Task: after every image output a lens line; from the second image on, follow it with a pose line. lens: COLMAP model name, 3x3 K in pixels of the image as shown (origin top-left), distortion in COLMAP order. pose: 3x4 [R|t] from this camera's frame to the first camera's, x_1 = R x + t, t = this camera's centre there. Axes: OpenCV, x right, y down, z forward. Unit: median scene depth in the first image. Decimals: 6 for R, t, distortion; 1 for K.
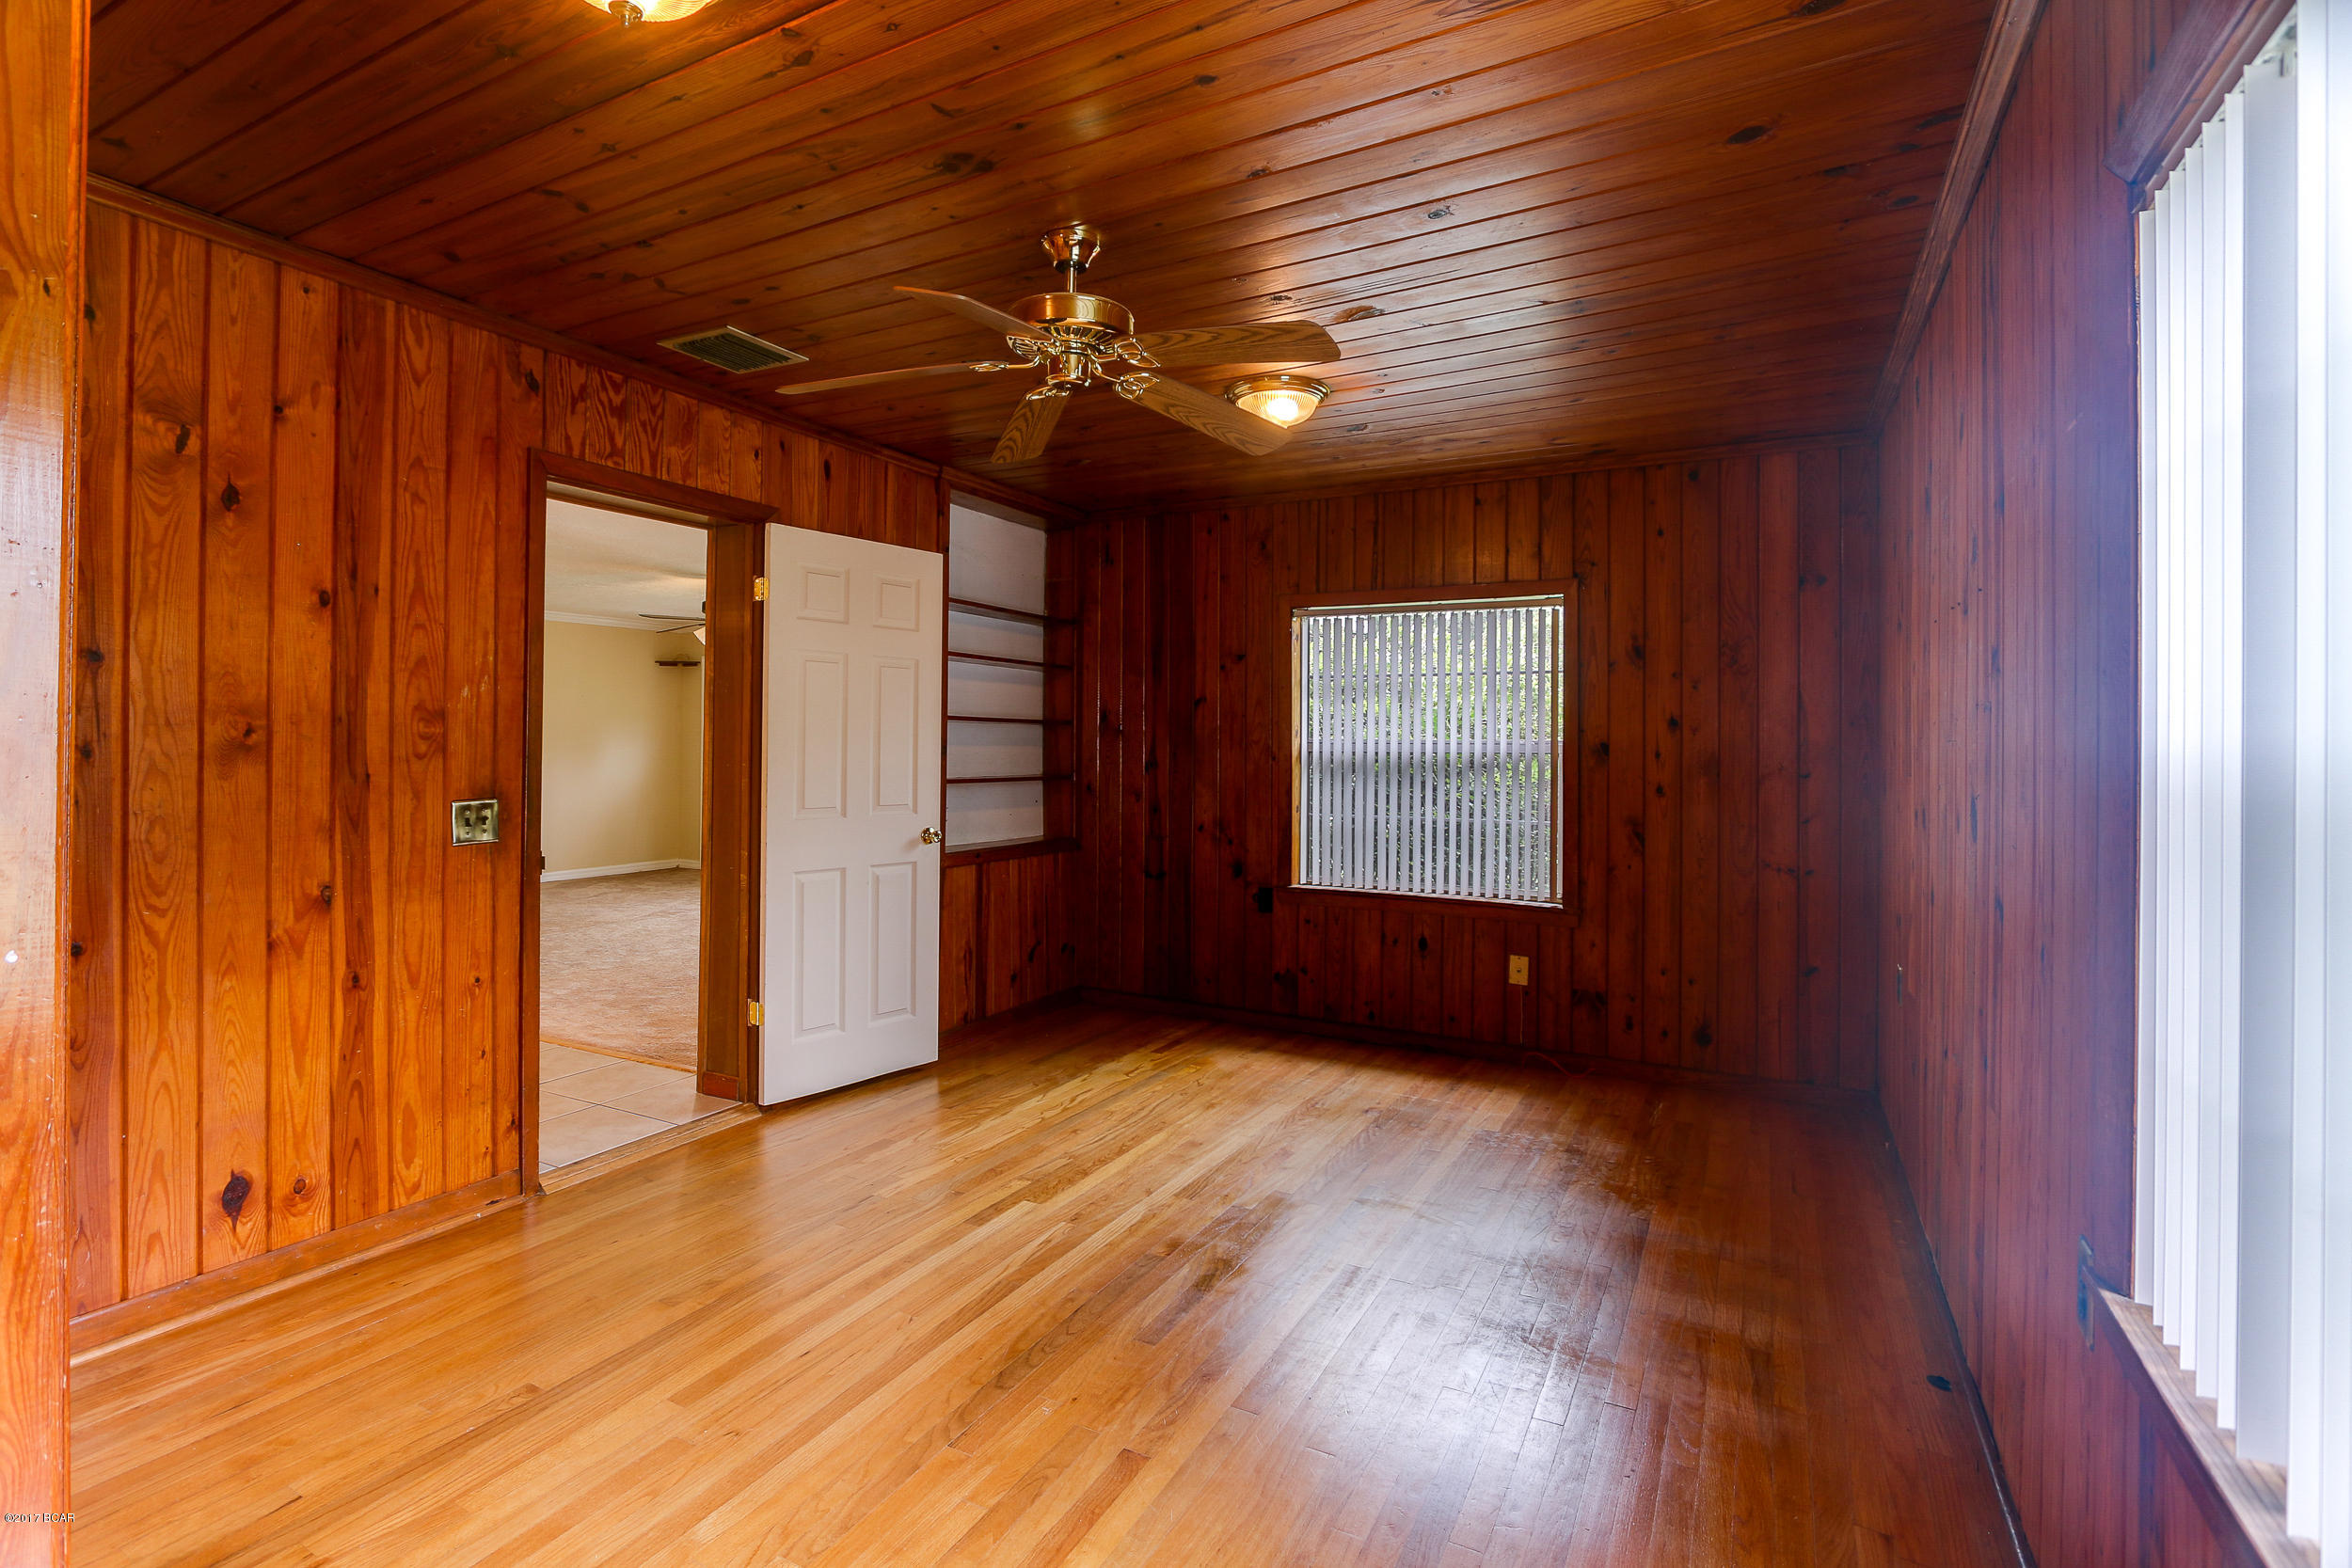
lens RADIAL K [[1100.2, 0, 1161.2], [0, 1100.2, 741.3], [0, 0, 1]] dist [-0.014827, 0.000571]
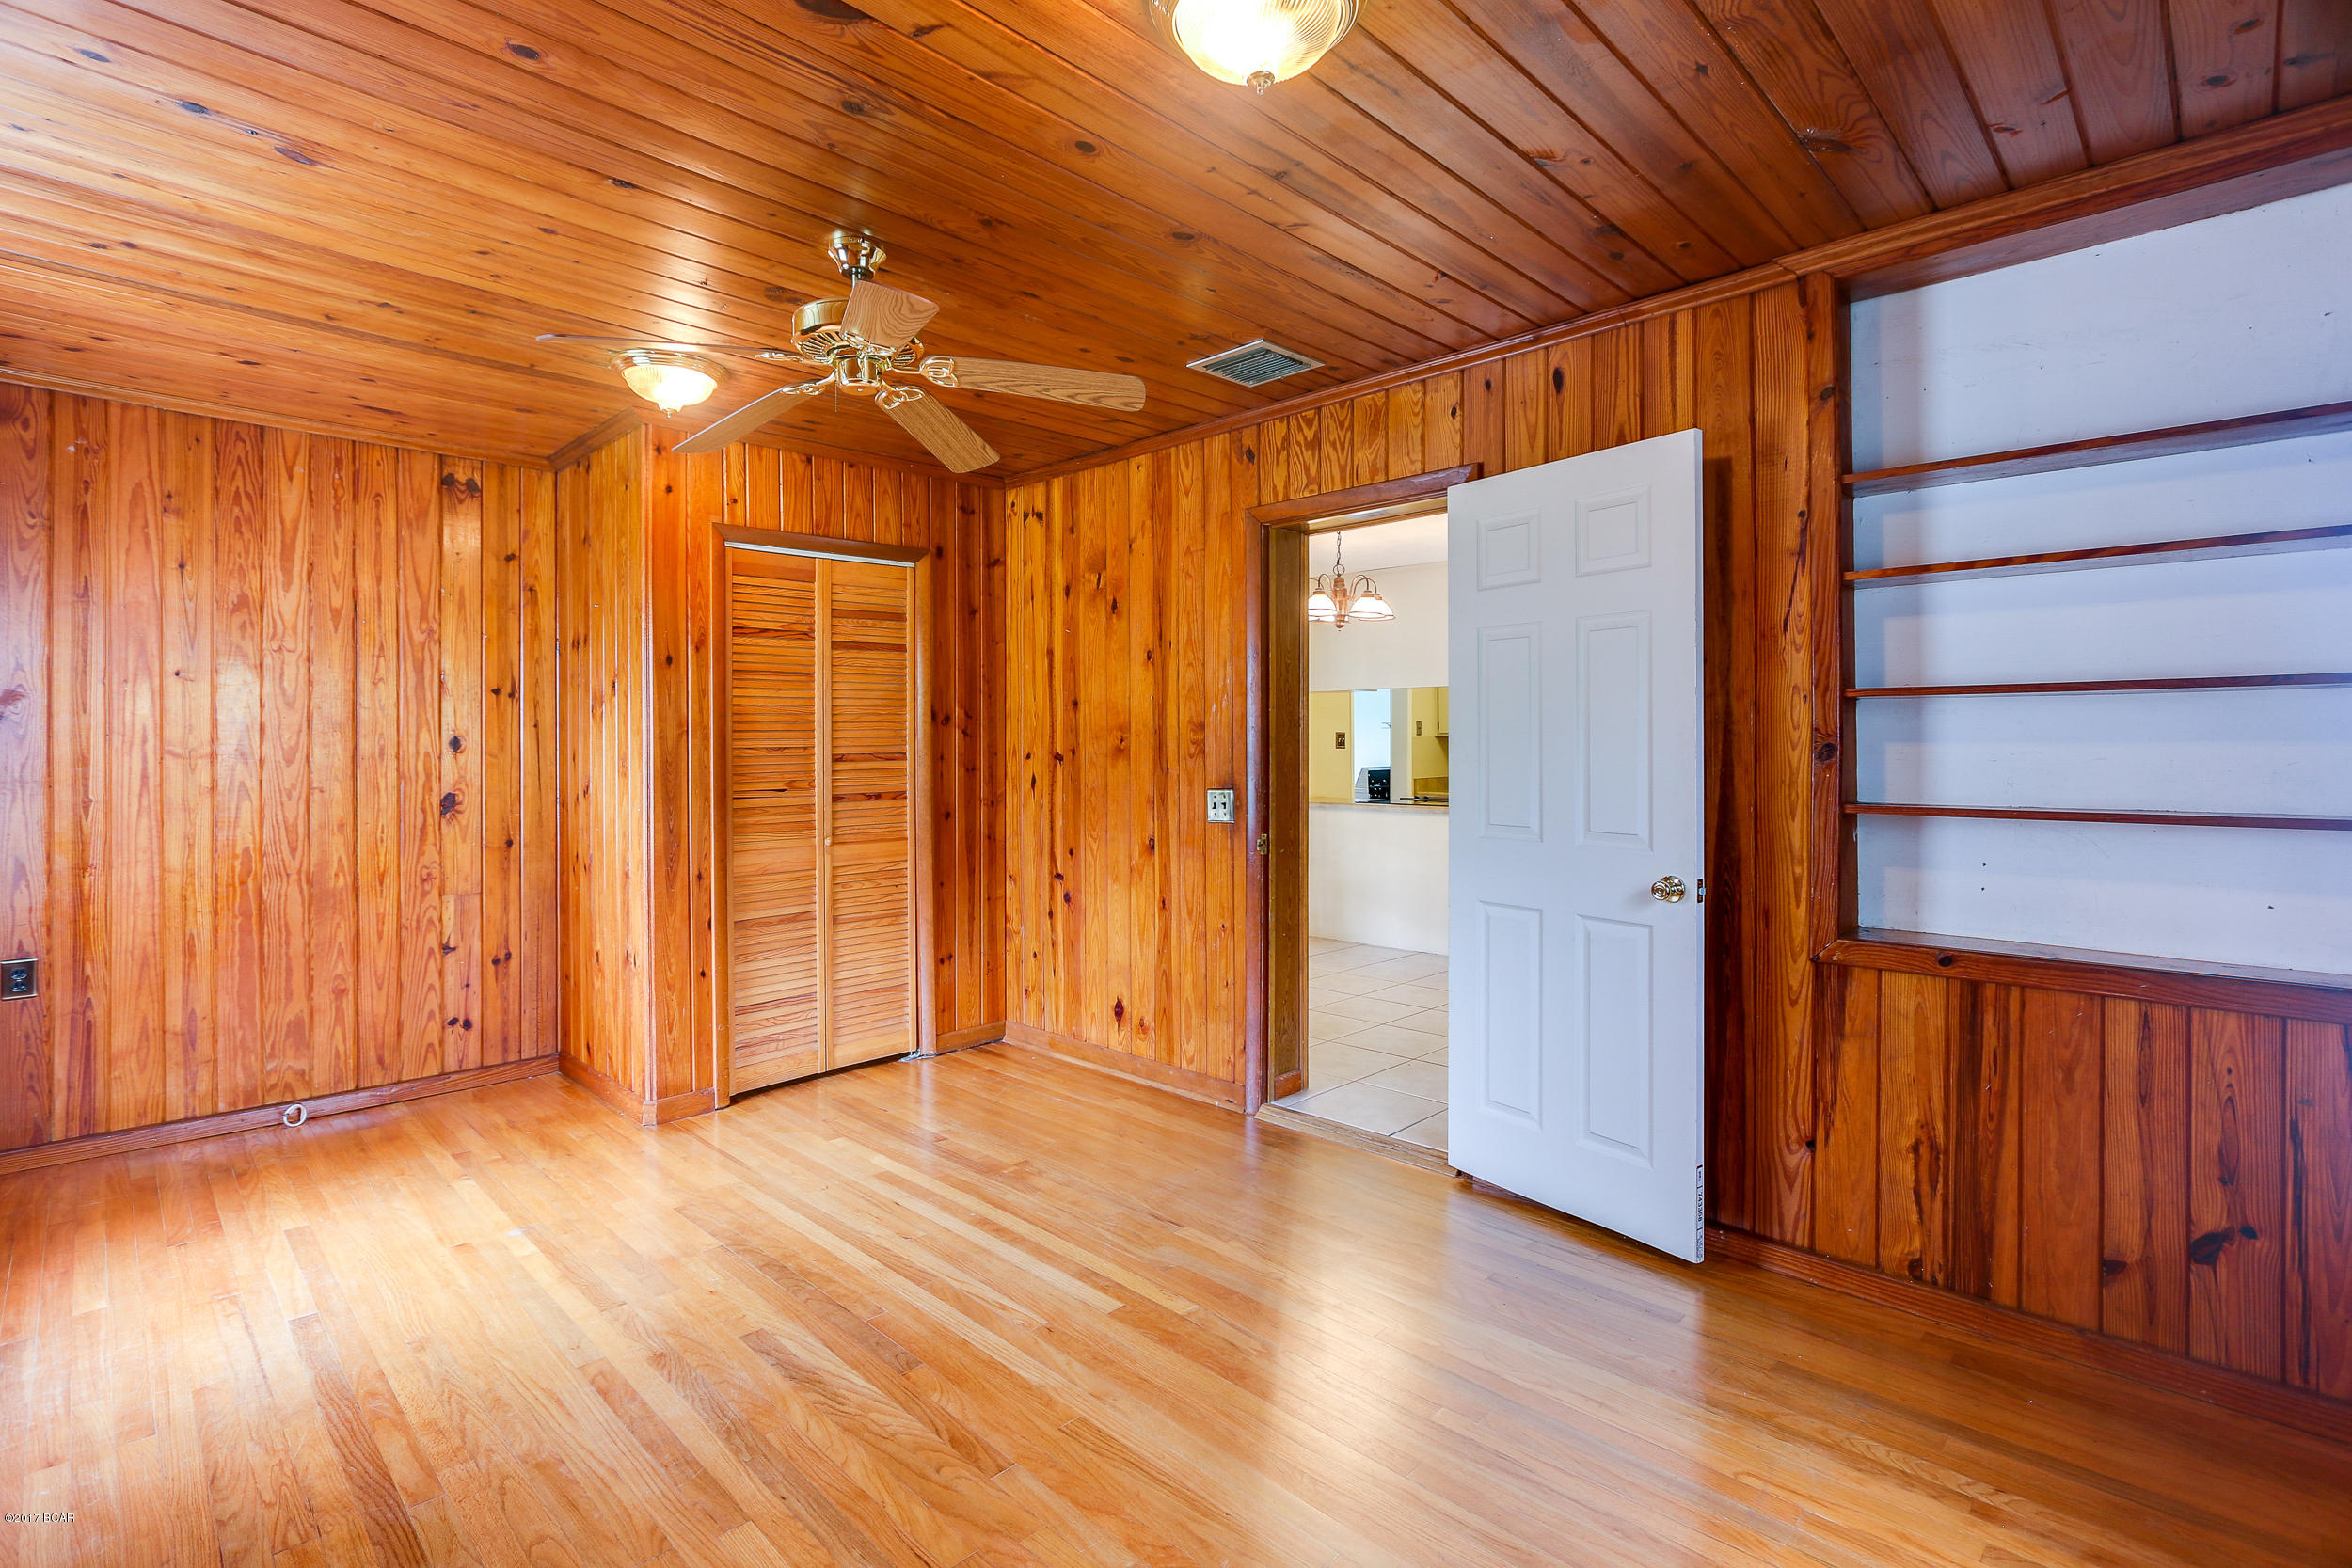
lens RADIAL K [[1100.2, 0, 1161.2], [0, 1100.2, 741.3], [0, 0, 1]] dist [-0.014827, 0.000571]
pose [[-0.275710, -0.013826, -0.961142, 0.726466], [0.002190, 0.999885, -0.015011, 0.016426], [0.961239, -0.006244, -0.275648, 1.396575]]
